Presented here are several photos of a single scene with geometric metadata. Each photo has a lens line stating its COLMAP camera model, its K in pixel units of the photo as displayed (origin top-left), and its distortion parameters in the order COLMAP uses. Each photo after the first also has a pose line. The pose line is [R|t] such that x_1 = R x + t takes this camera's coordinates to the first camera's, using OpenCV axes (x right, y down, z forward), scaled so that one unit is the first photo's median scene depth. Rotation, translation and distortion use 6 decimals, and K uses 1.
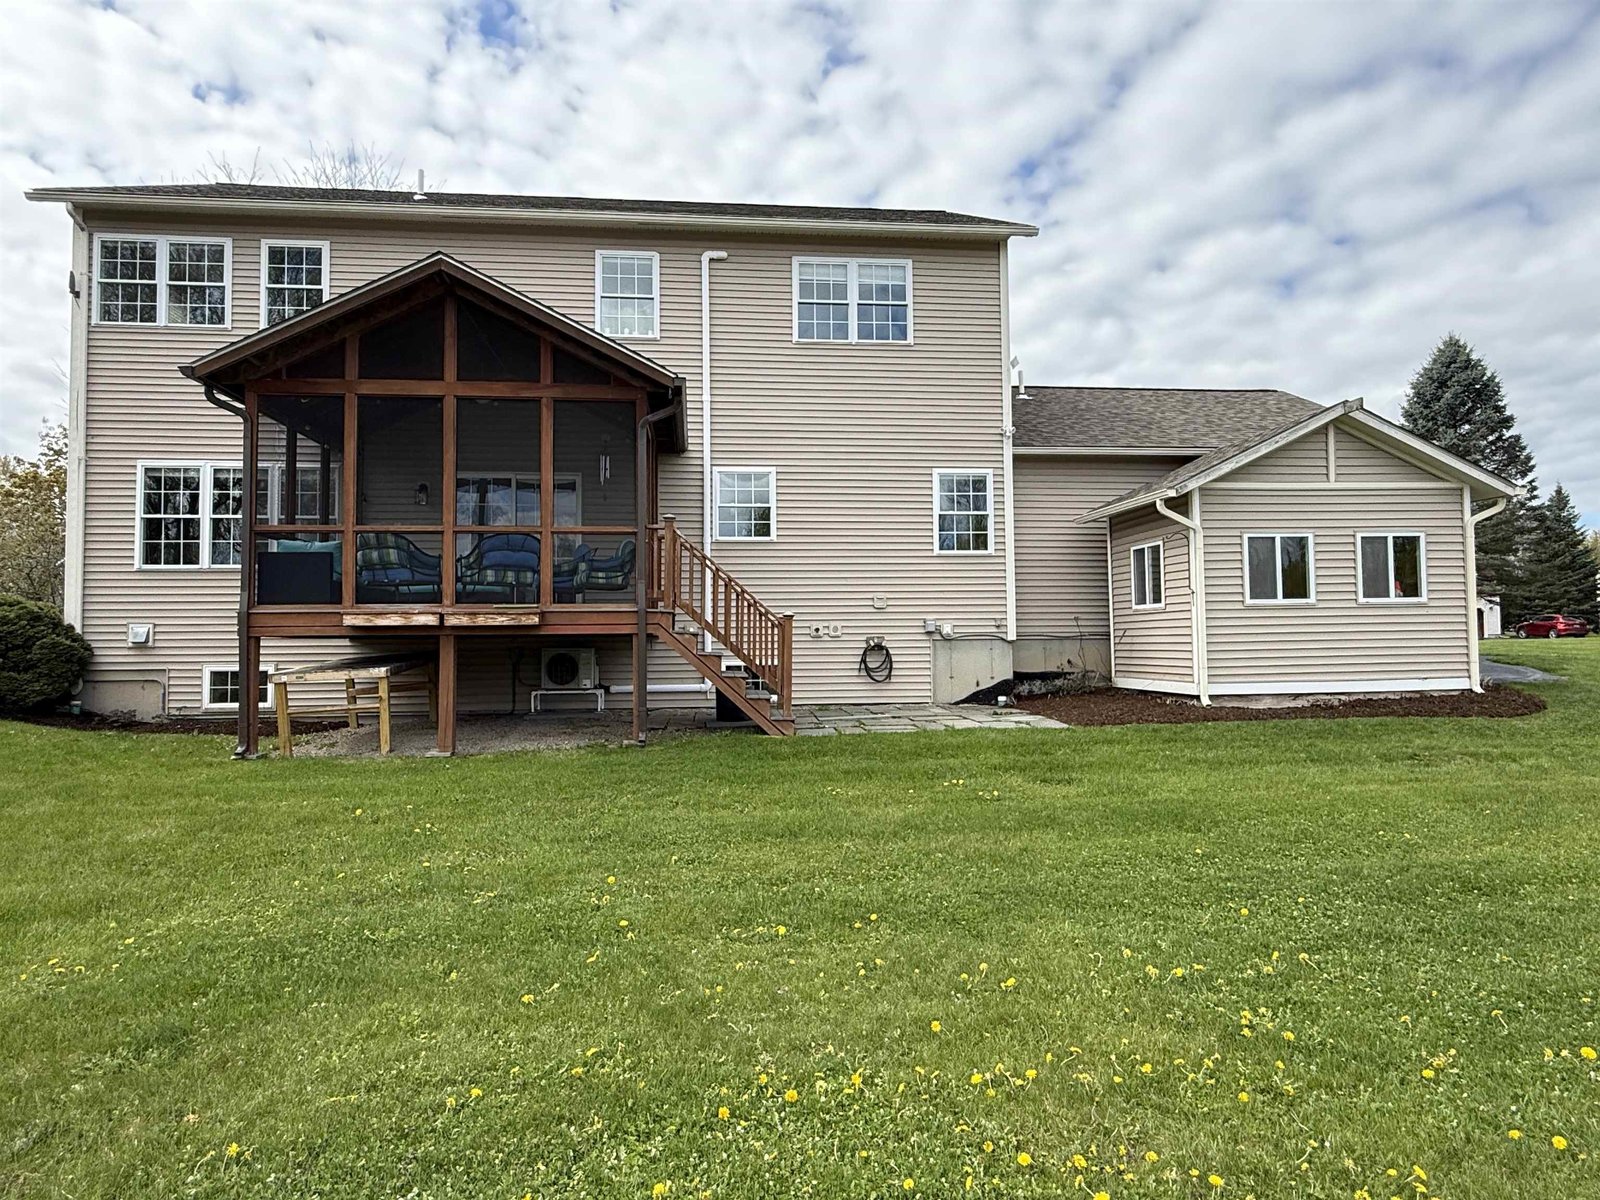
lens RADIAL K [[932.6, 0, 800.0], [0, 932.6, 600.0], [0, 0, 1]] dist [-0.006120, -0.001413]
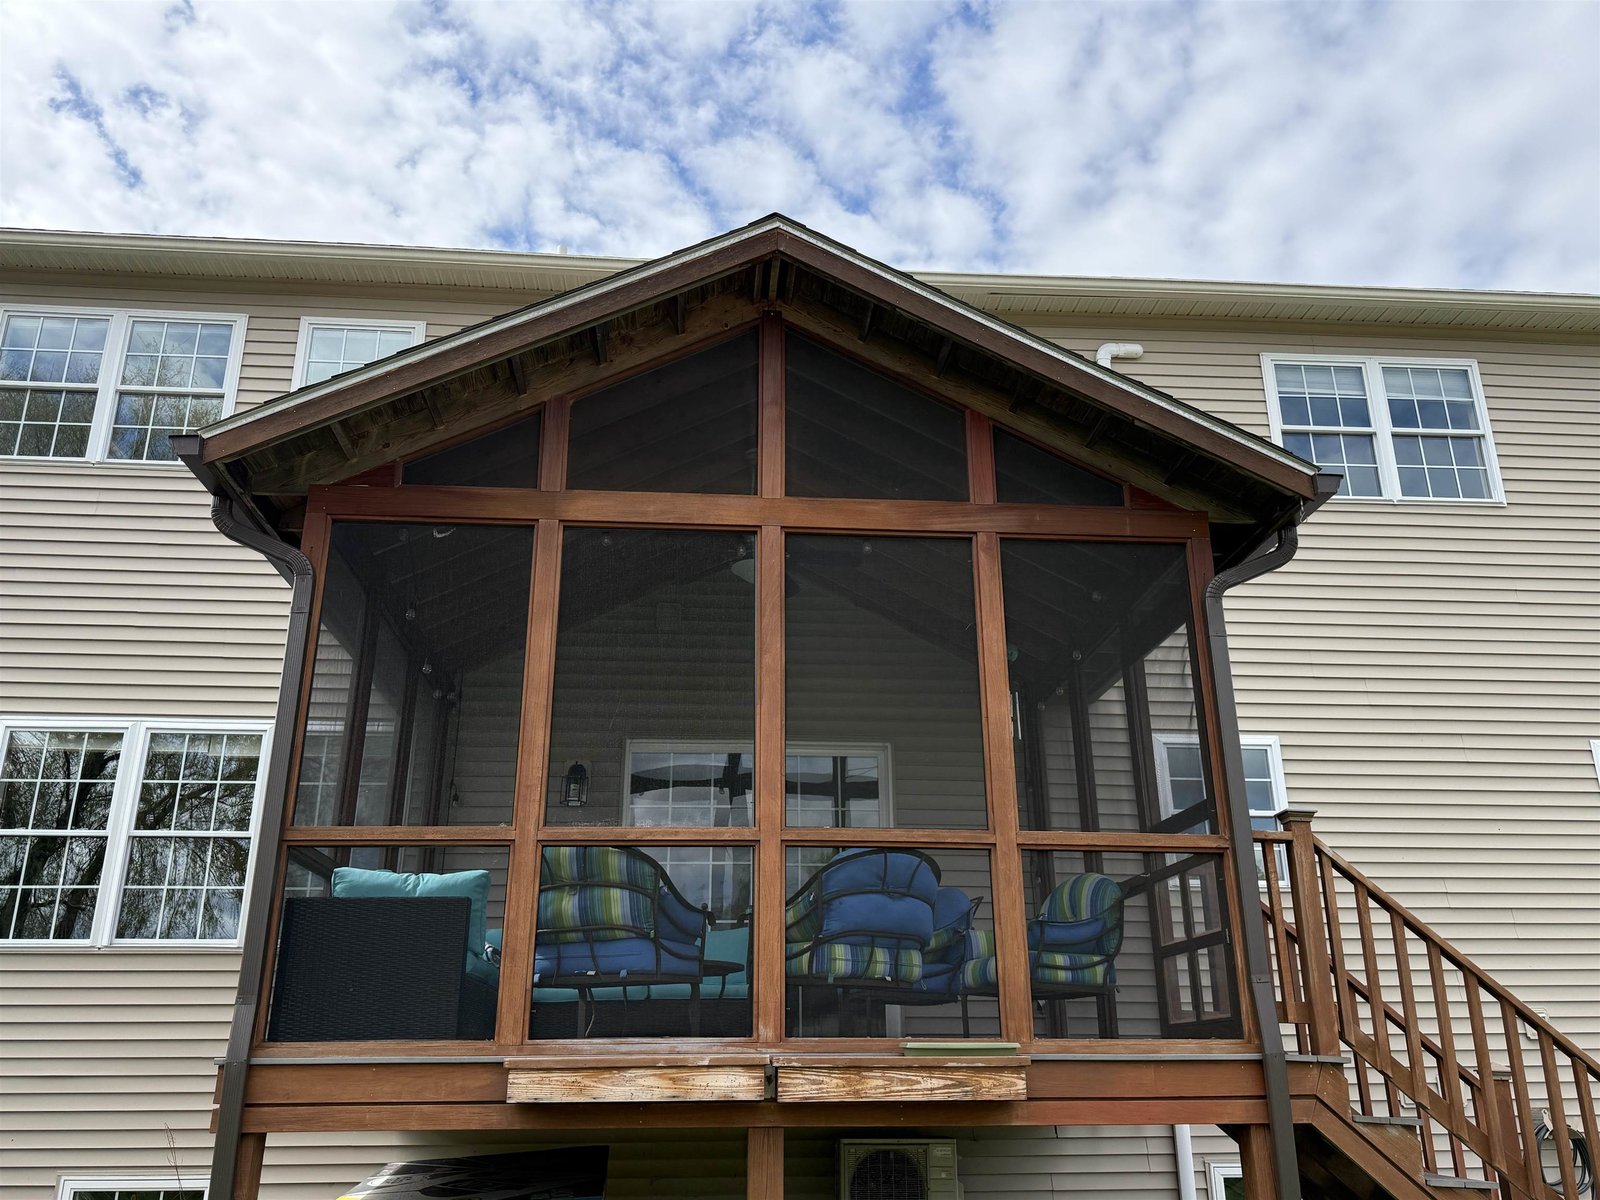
lens RADIAL K [[1286.4, 0, 829.2], [0, 1286.4, 599.4], [0, 0, 1]] dist [0.156471, -0.290944]
pose [[0.999526, -0.005855, -0.030223, -0.328501], [-0.003469, 0.954074, -0.299550, -0.006406], [0.030589, 0.299513, 0.953602, 0.433890]]
